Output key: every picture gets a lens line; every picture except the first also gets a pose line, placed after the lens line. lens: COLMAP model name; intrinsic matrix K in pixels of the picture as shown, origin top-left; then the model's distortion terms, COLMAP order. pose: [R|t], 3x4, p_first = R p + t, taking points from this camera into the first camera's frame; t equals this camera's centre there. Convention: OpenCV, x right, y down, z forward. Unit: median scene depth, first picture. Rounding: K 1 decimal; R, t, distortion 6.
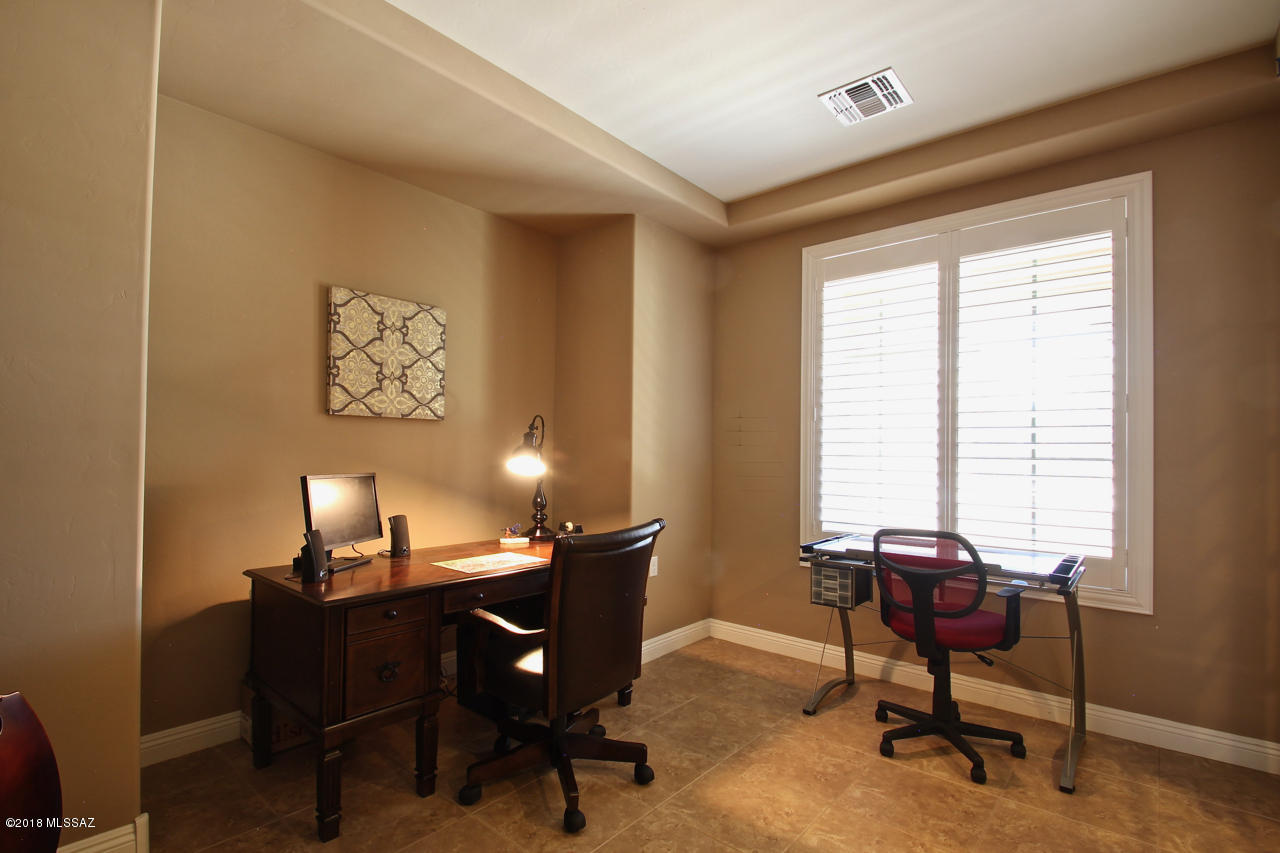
lens RADIAL K [[593.3, 0, 637.6], [0, 593.3, 428.7], [0, 0, 1]] dist [0.010313, -0.014779]
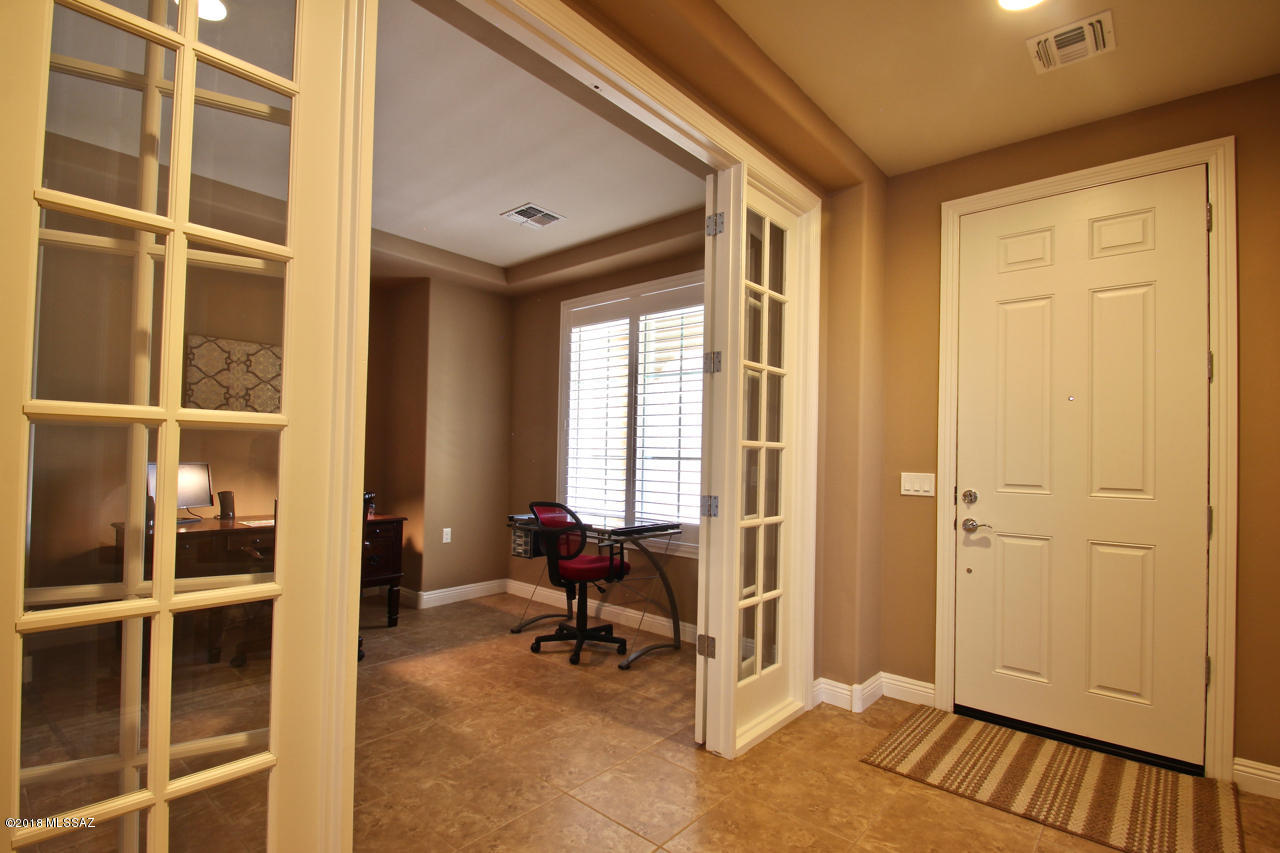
lens RADIAL K [[593.3, 0, 644.0], [0, 593.3, 431.5], [0, 0, 1]] dist [0.010313, -0.014779]
pose [[0.999934, 0.011044, -0.003260, 0.598255], [-0.011055, 0.999934, -0.003089, -0.008925], [0.003226, 0.003124, 0.999990, -0.444614]]
